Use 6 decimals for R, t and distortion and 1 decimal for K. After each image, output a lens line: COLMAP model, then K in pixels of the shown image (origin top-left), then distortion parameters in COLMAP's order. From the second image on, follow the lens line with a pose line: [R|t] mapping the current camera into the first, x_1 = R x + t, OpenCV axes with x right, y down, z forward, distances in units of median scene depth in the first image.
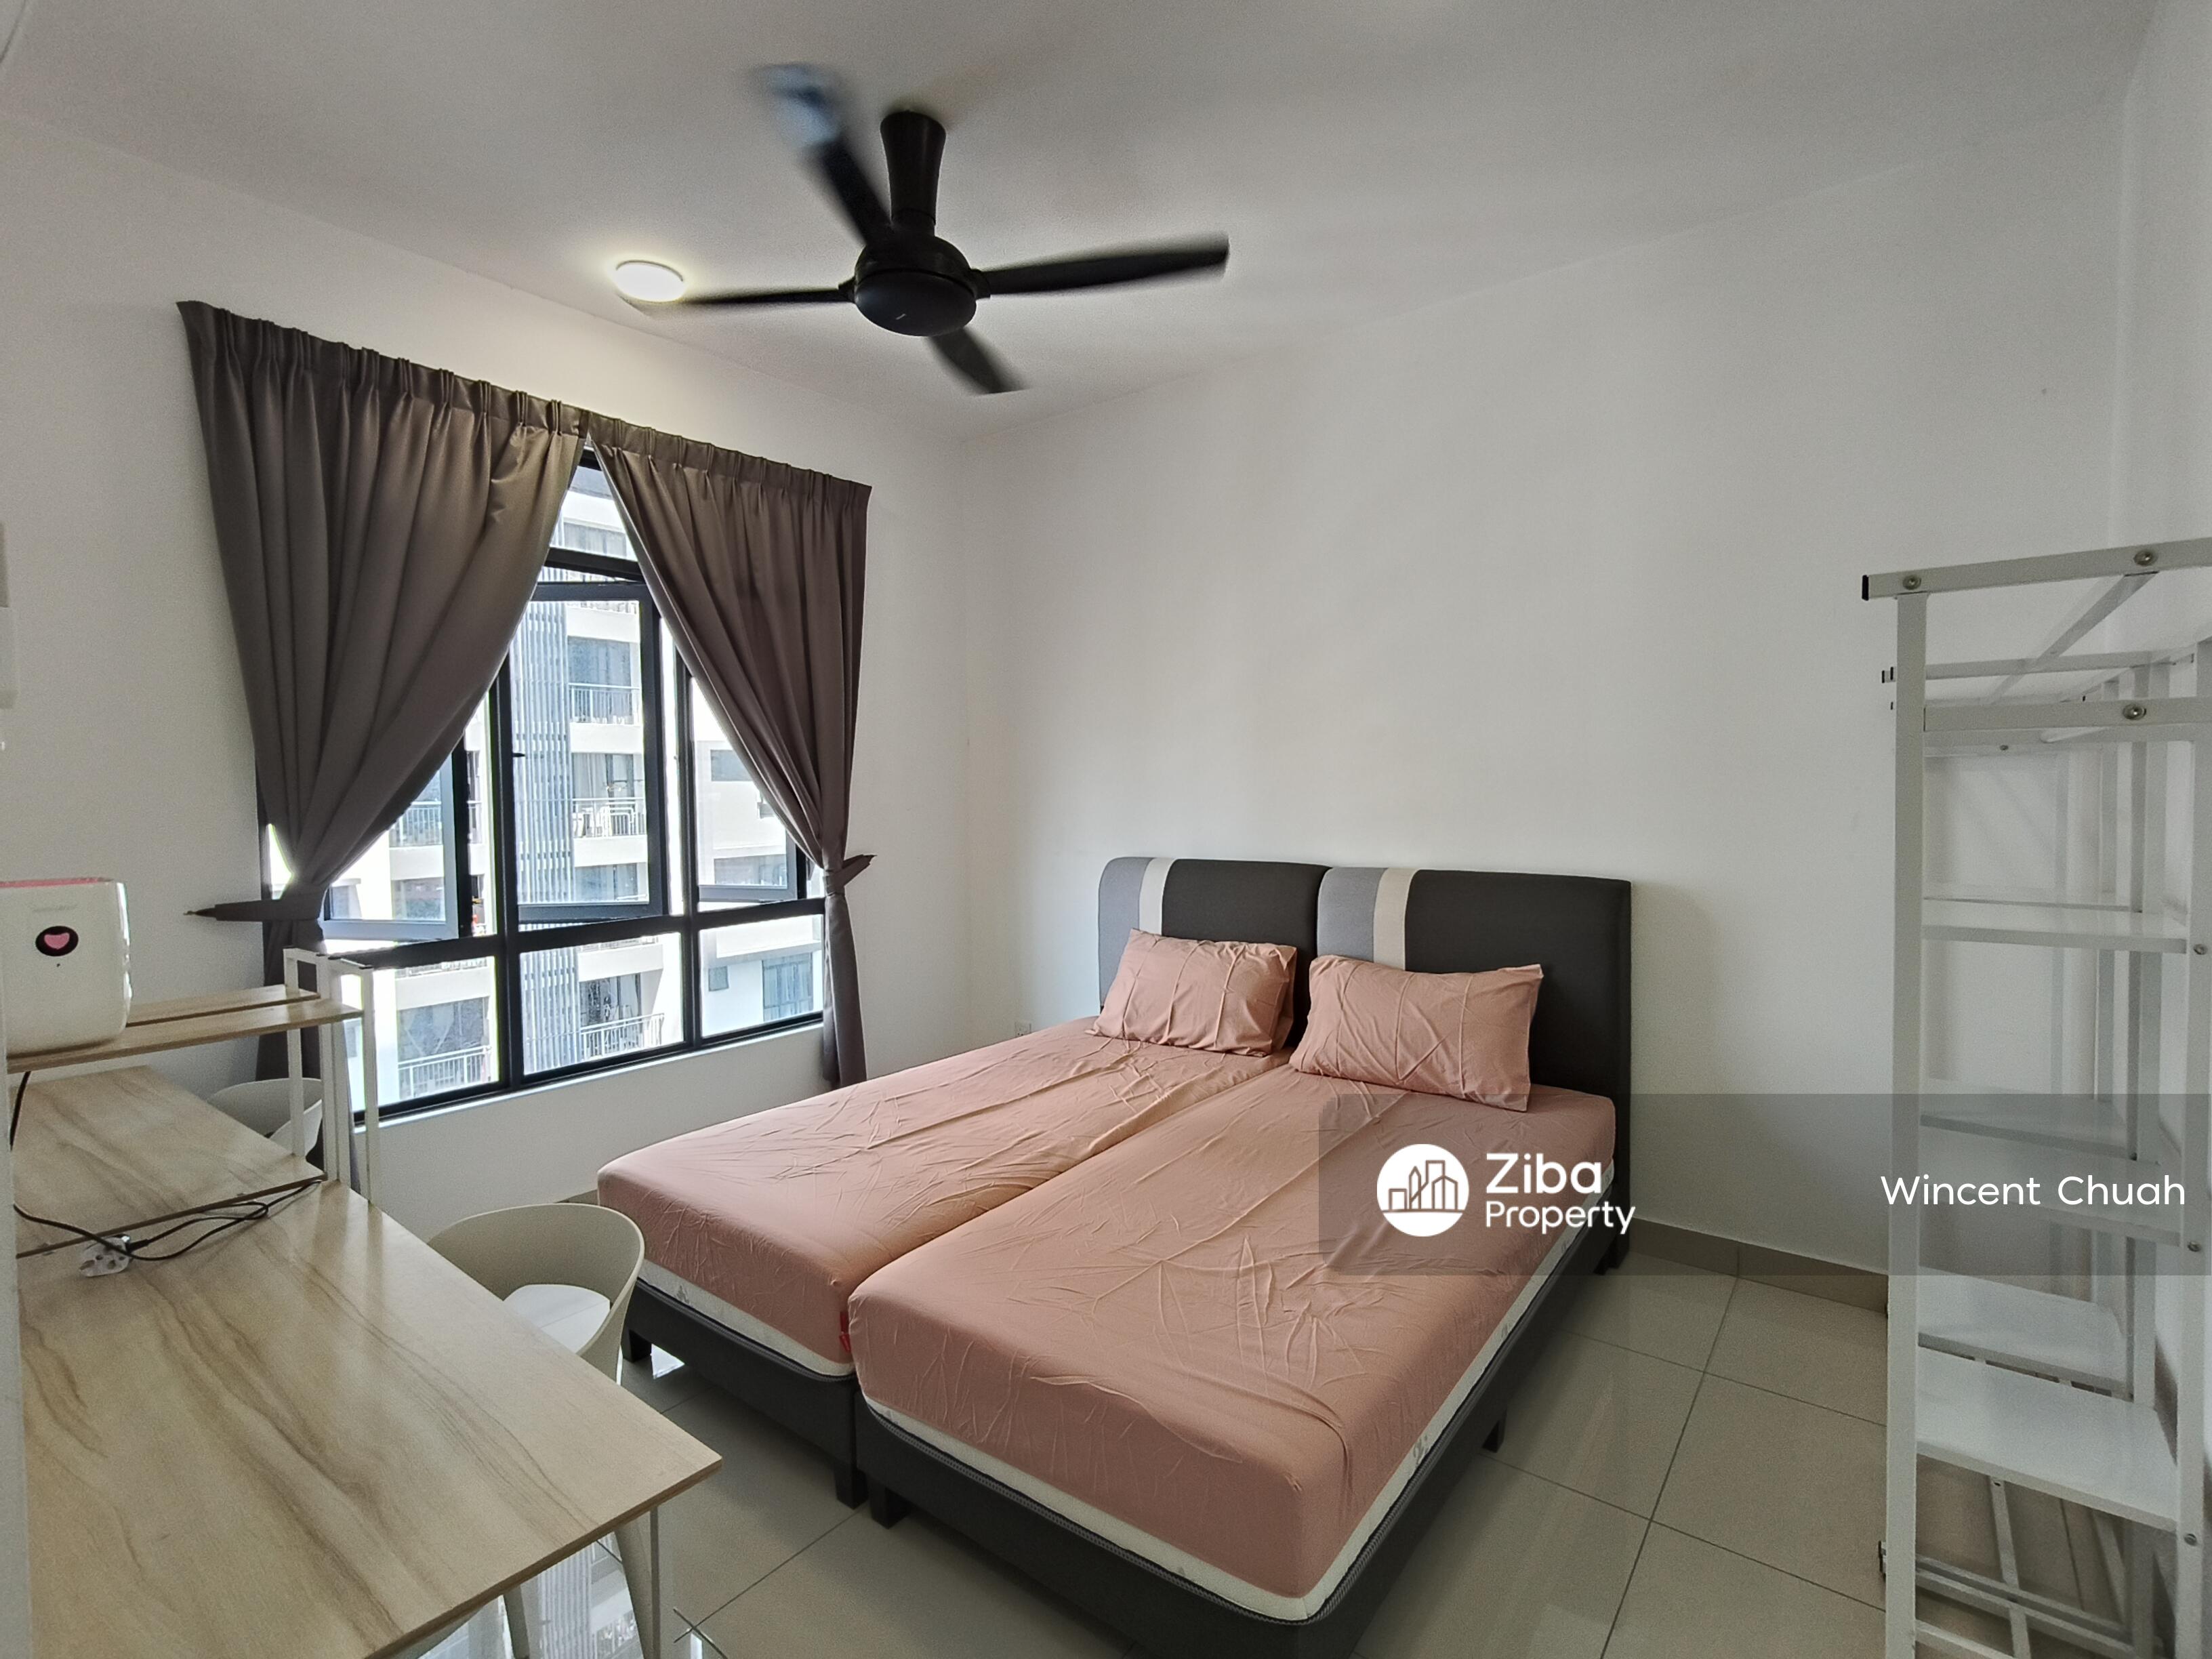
lens RADIAL K [[1035.4, 0, 1107.0], [0, 1035.4, 830.1], [0, 0, 1]] dist [0.004476, 0.001082]
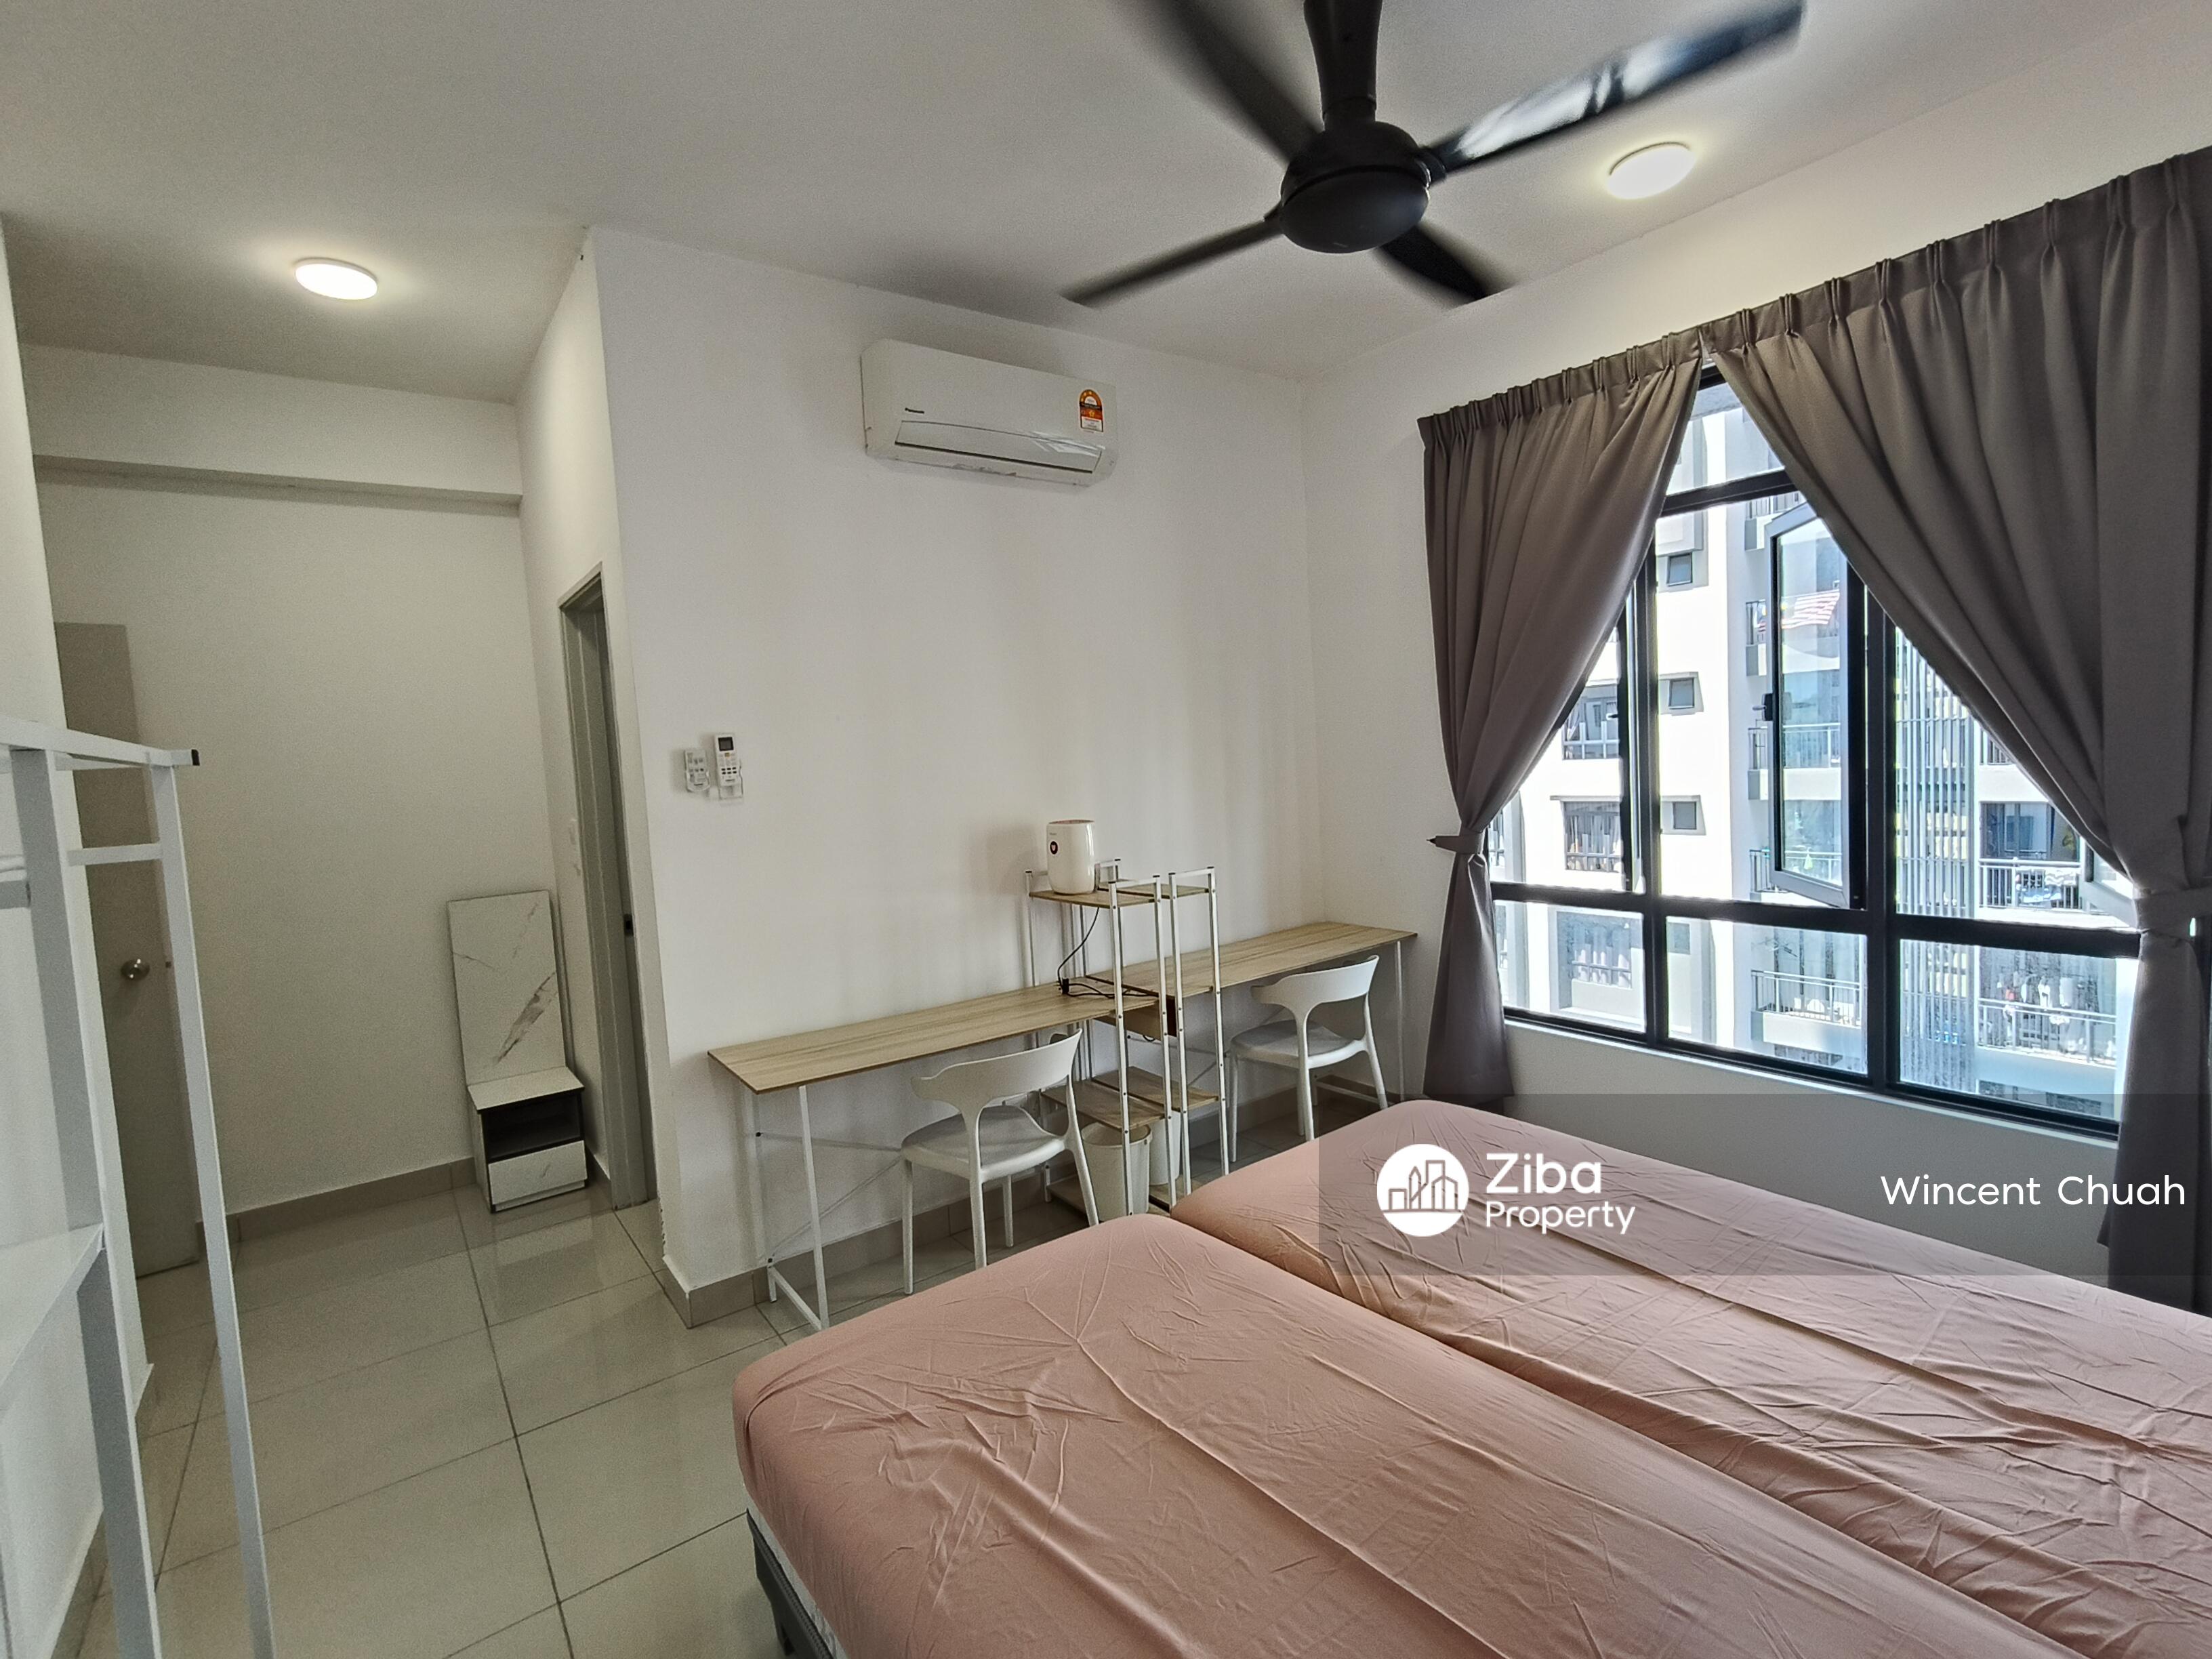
lens RADIAL K [[1035.4, 0, 1113.8], [0, 1035.4, 817.1], [0, 0, 1]] dist [0.004476, 0.001082]
pose [[-0.257147, 0.095101, -0.961682, 0.539882], [0.011270, 0.995373, 0.095419, -0.079096], [0.966307, 0.013698, -0.257029, 0.776386]]
